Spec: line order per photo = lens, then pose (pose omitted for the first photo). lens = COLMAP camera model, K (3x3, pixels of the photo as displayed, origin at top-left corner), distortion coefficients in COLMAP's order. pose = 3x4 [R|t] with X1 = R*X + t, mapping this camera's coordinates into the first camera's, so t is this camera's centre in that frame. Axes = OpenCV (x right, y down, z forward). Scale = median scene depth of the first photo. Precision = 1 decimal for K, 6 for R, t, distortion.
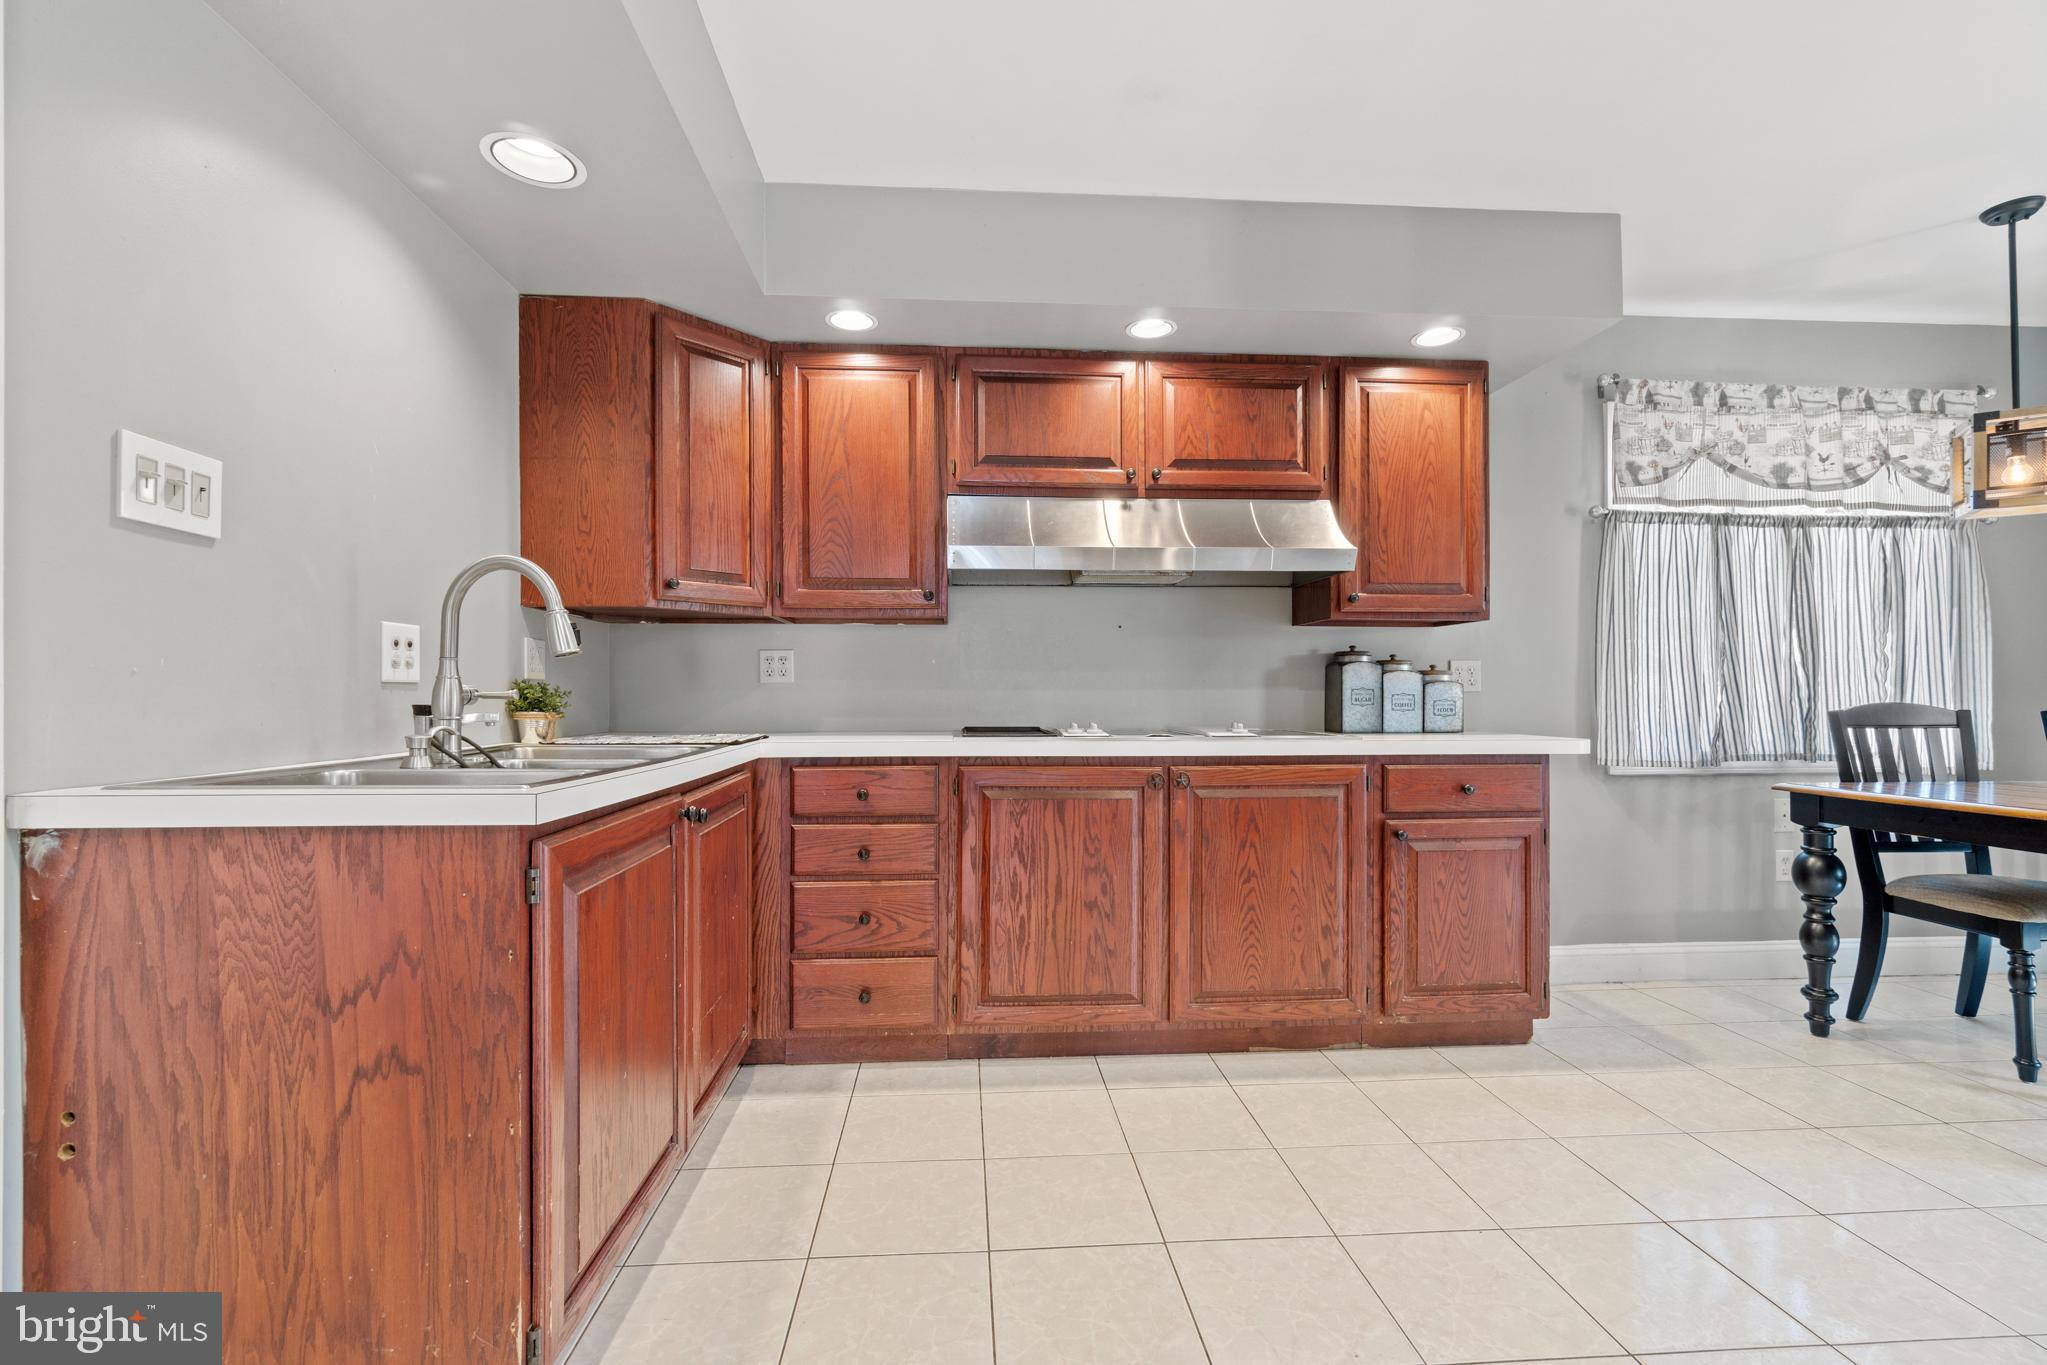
lens RADIAL K [[884.3, 0, 1011.4], [0, 884.3, 697.3], [0, 0, 1]] dist [-0.003538, 0.000486]
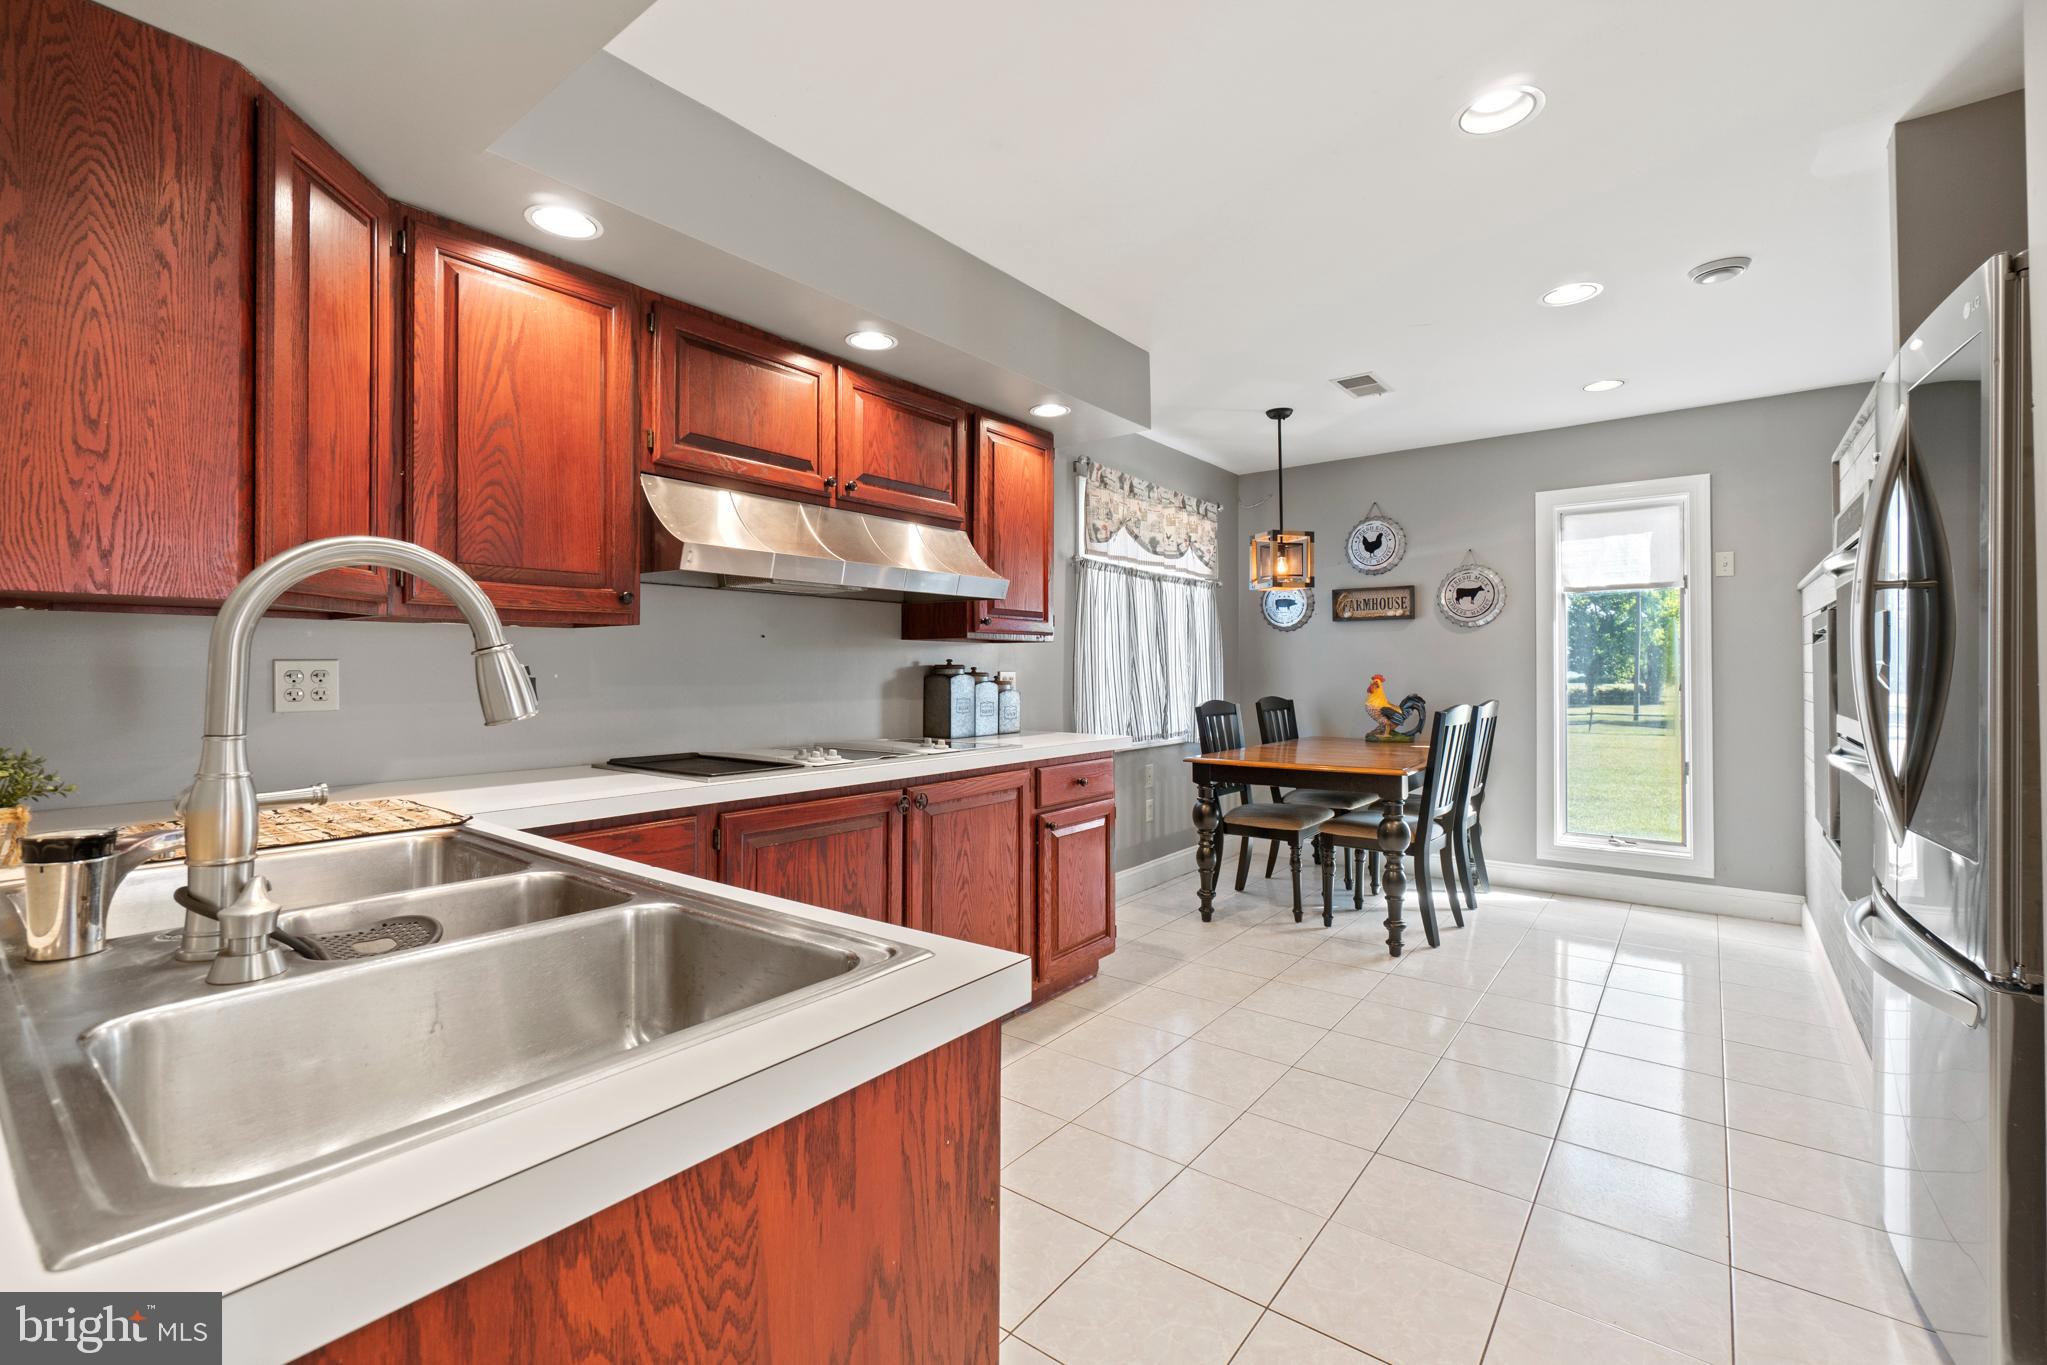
lens RADIAL K [[884.3, 0, 1009.0], [0, 884.3, 664.1], [0, 0, 1]] dist [-0.003538, 0.000486]
pose [[0.670948, 0.003646, 0.741495, -0.435567], [0.002958, 0.999967, -0.007594, -0.048626], [-0.741498, 0.007289, 0.670915, 0.218088]]
